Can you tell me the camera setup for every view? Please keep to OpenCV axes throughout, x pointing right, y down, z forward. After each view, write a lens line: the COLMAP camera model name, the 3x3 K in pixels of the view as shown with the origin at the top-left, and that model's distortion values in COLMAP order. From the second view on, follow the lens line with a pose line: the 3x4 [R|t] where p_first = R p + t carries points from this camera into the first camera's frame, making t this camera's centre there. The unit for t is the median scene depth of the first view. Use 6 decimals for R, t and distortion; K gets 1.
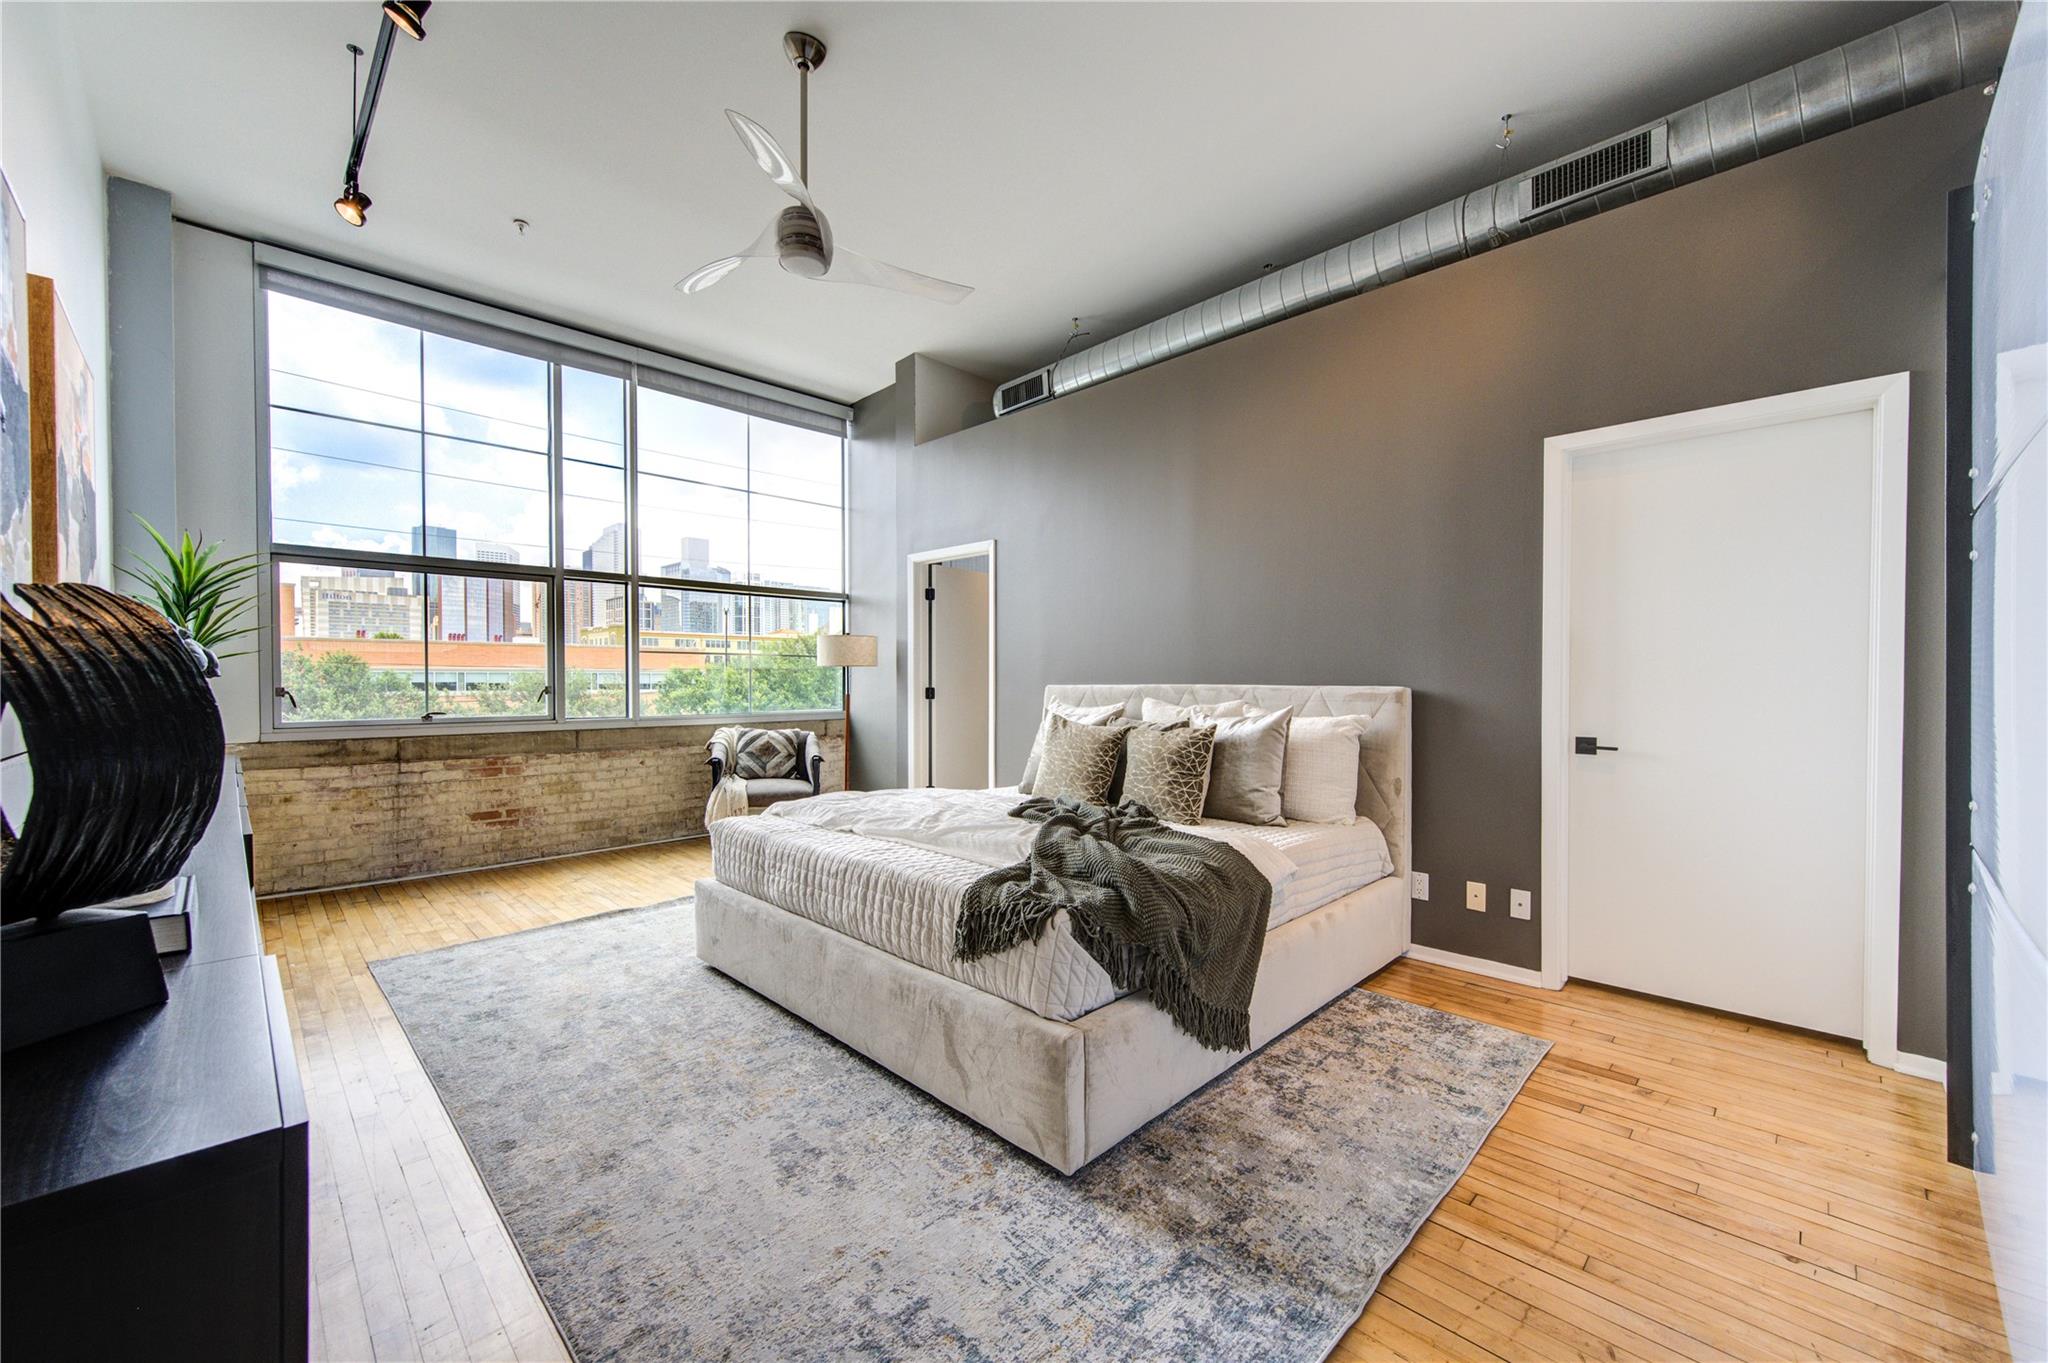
lens RADIAL K [[788.0, 0, 1015.9], [0, 788.0, 685.3], [0, 0, 1]] dist [0.001197, -0.000998]
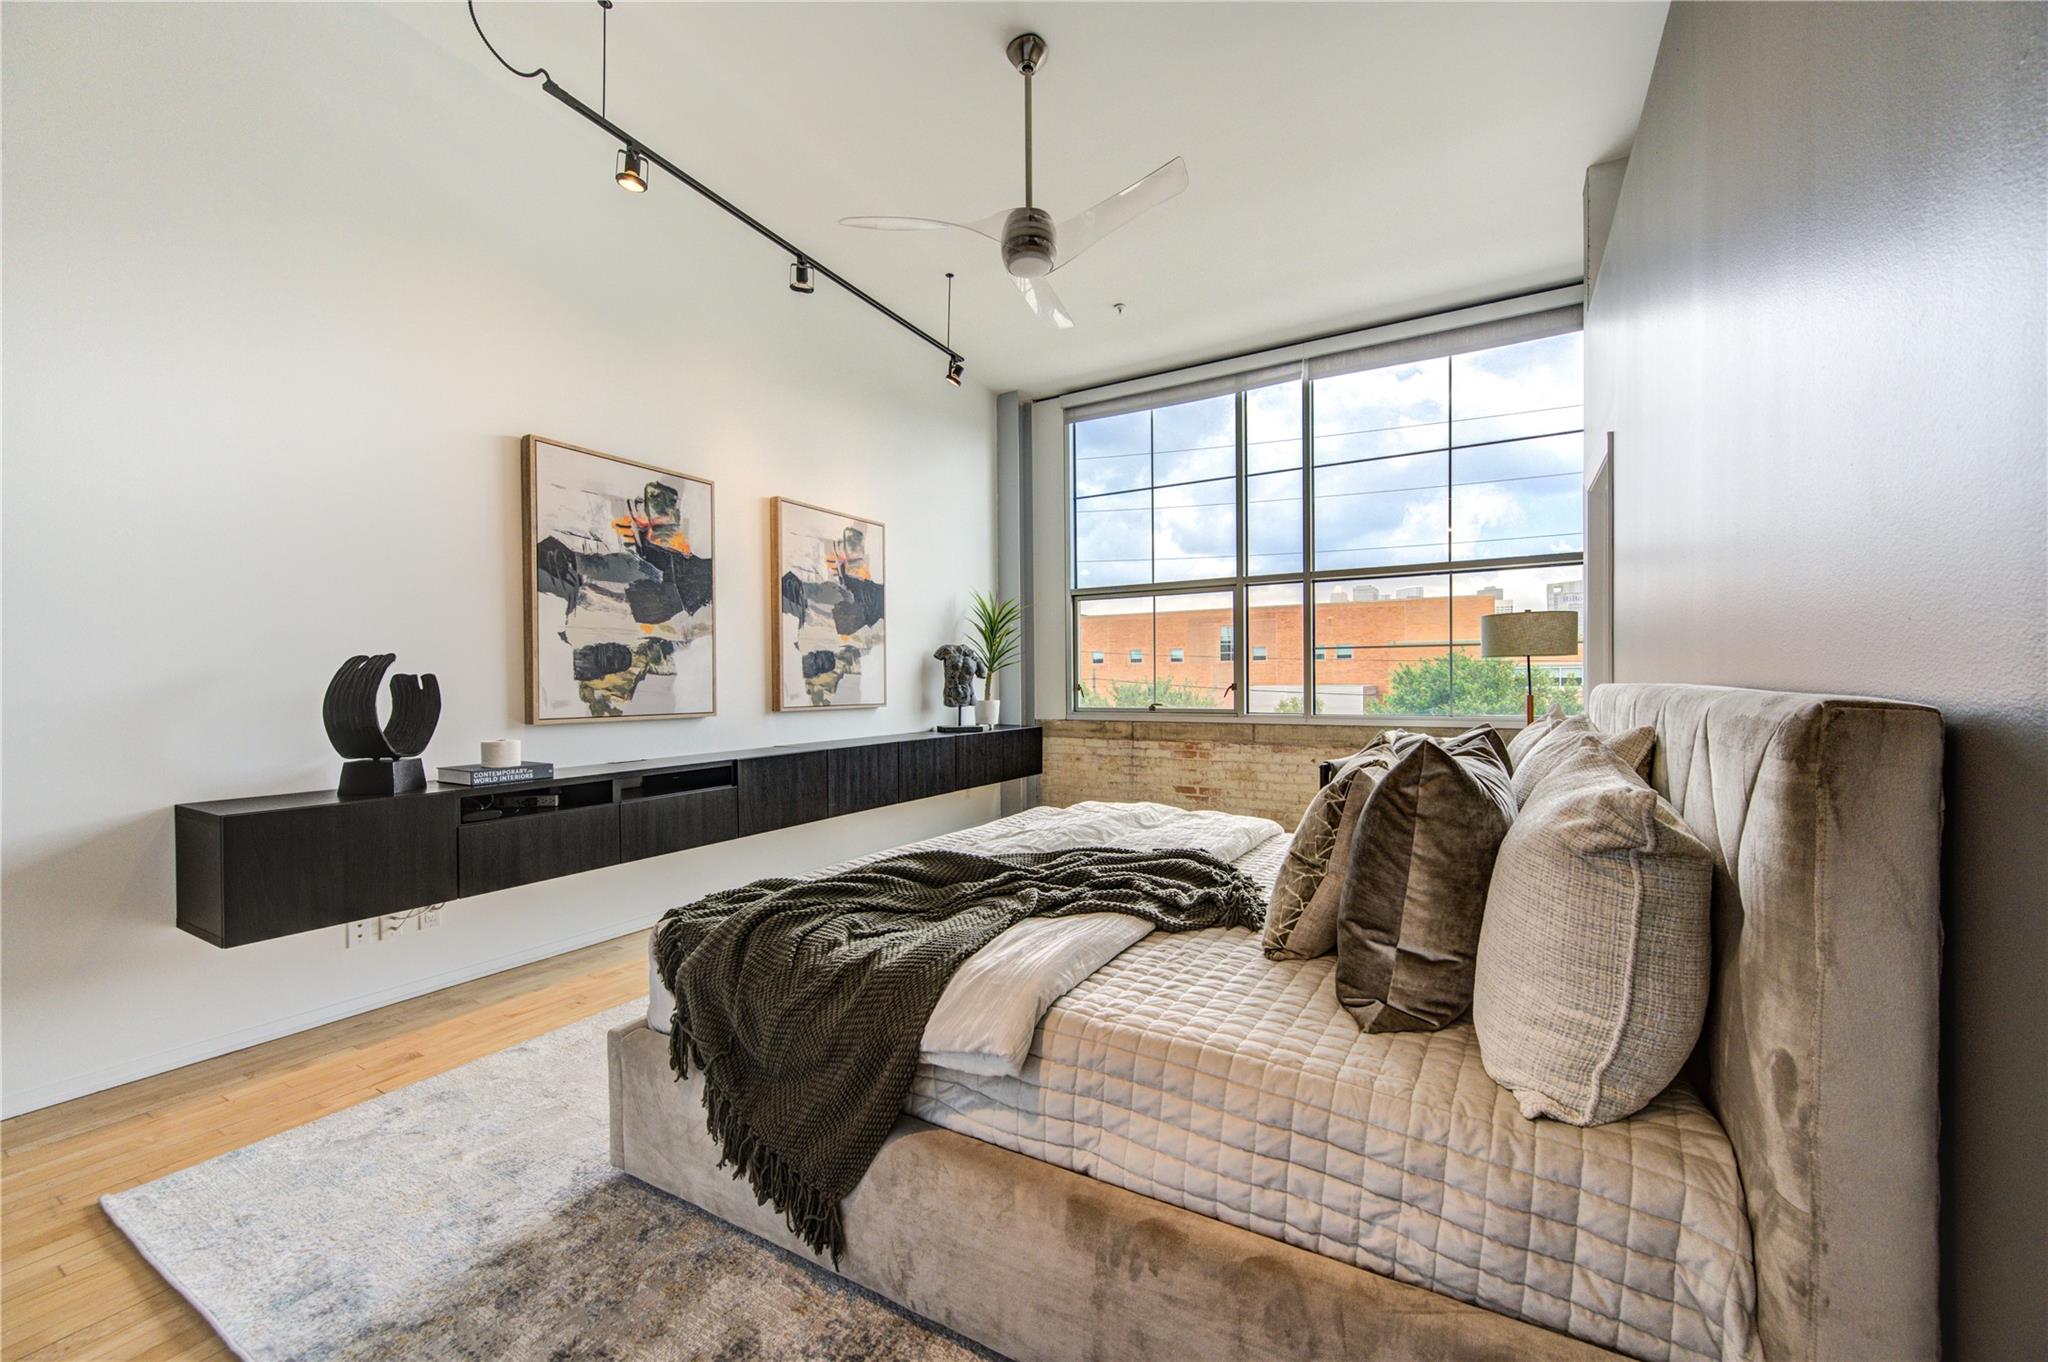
lens RADIAL K [[788.0, 0, 1021.7], [0, 788.0, 691.3], [0, 0, 1]] dist [0.001197, -0.000998]
pose [[0.262639, 0.011614, -0.964824, 0.414065], [0.002627, 0.999915, 0.012752, -0.002681], [0.964891, -0.005884, 0.262586, 0.416844]]
